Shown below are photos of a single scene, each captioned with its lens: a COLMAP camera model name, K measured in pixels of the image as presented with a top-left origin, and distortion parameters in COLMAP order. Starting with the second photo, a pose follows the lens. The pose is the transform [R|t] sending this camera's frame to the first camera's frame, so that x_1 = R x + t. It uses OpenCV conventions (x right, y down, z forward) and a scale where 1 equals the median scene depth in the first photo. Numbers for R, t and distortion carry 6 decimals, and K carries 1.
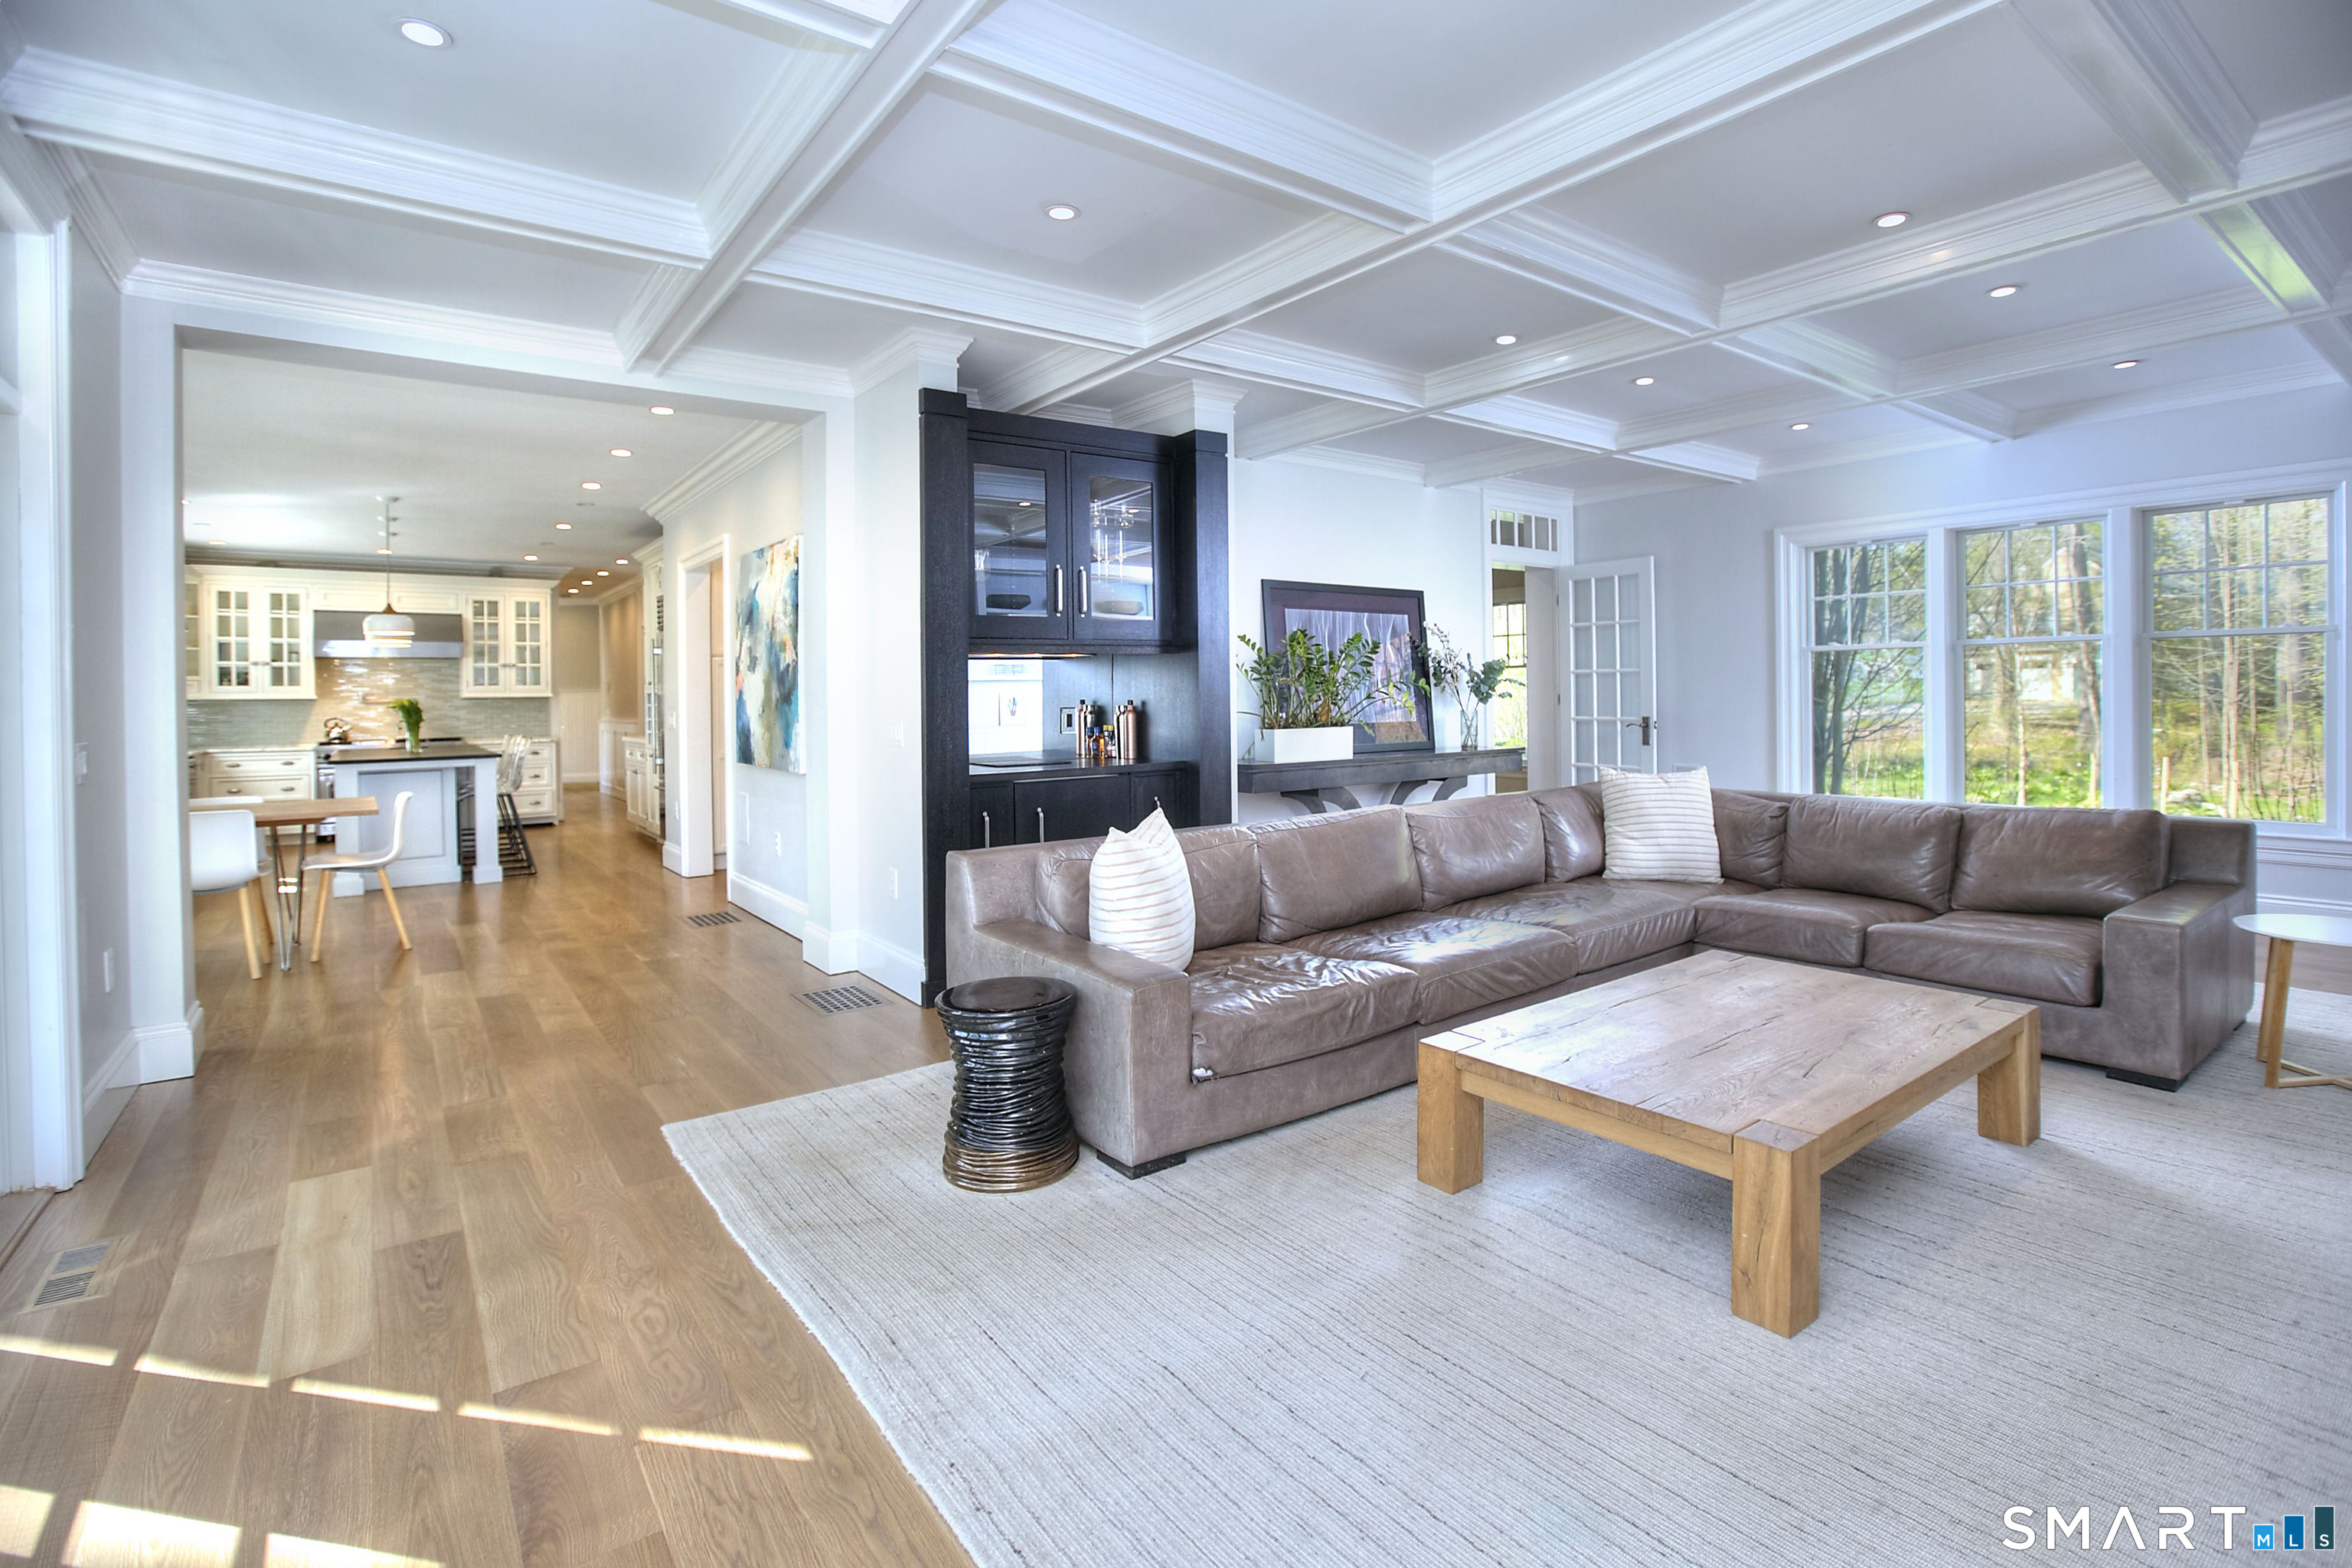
lens RADIAL K [[1105.0, 0, 1193.2], [0, 1105.0, 681.9], [0, 0, 1]] dist [-0.000947, -0.000020]
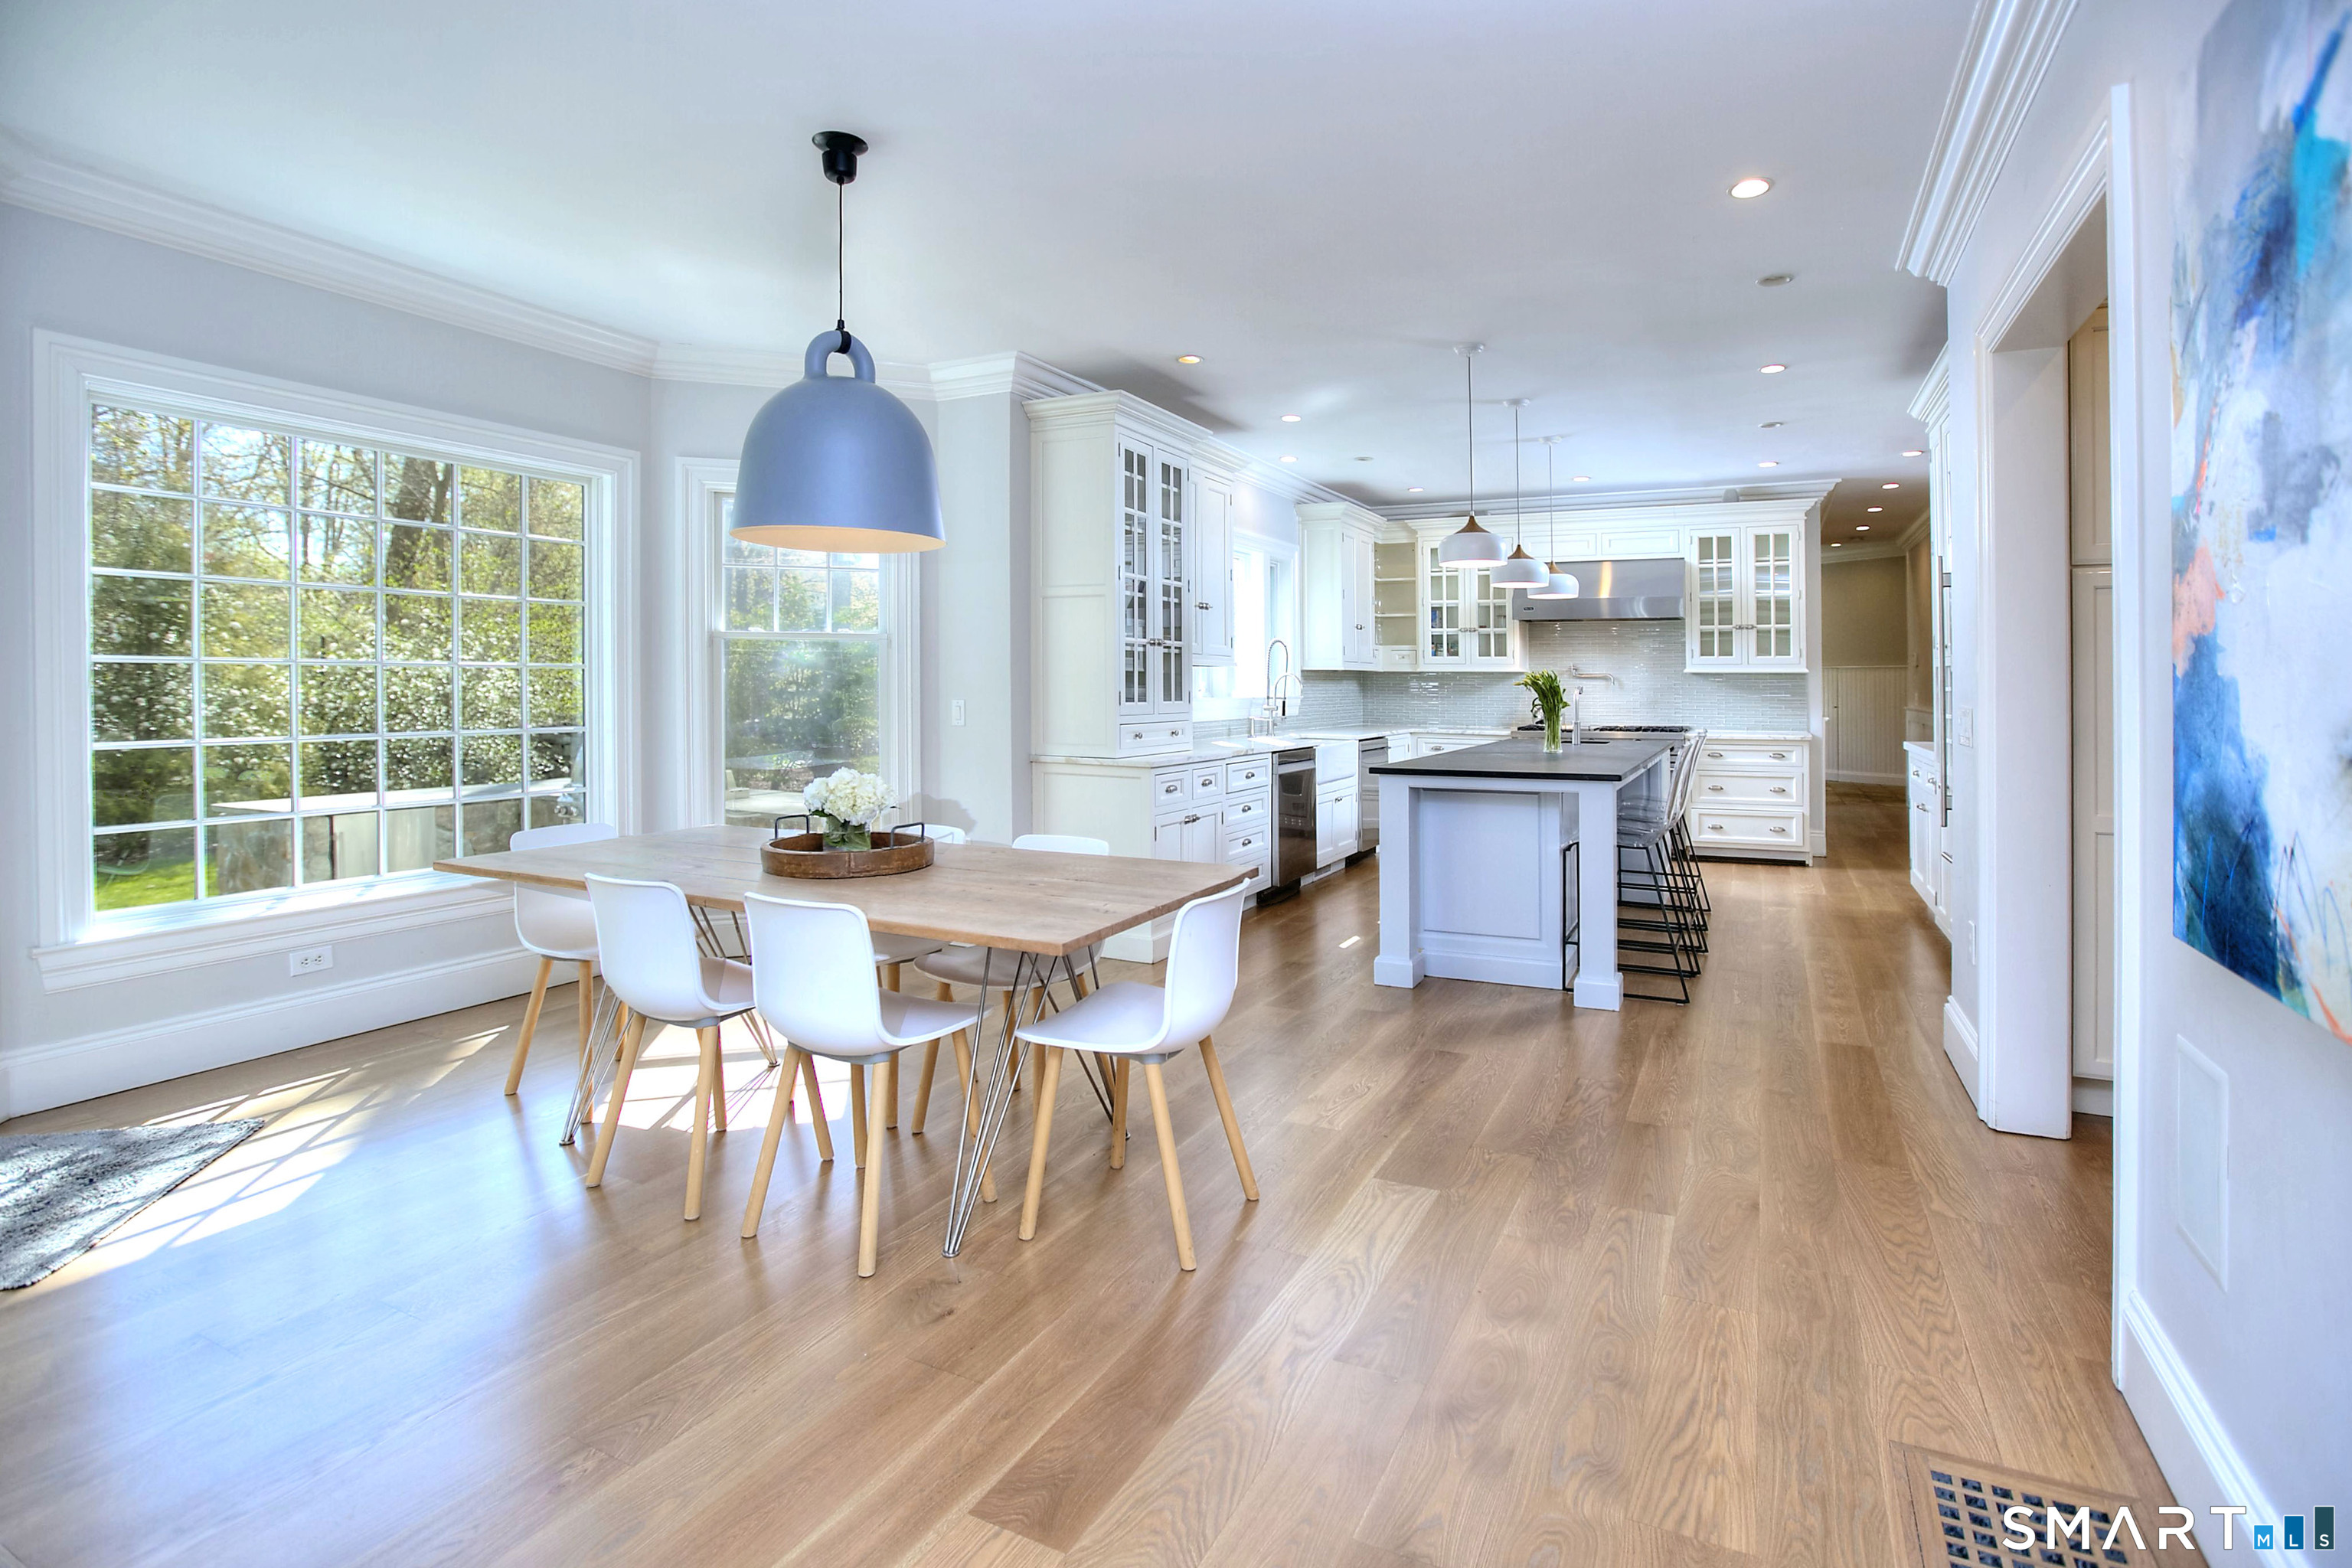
lens RADIAL K [[1105.0, 0, 1193.2], [0, 1105.0, 681.9], [0, 0, 1]] dist [-0.000947, -0.000020]
pose [[0.455728, 0.019047, -0.889915, -0.175190], [-0.002612, 0.999795, 0.020062, 0.007019], [0.890115, -0.006818, 0.455684, 0.413988]]
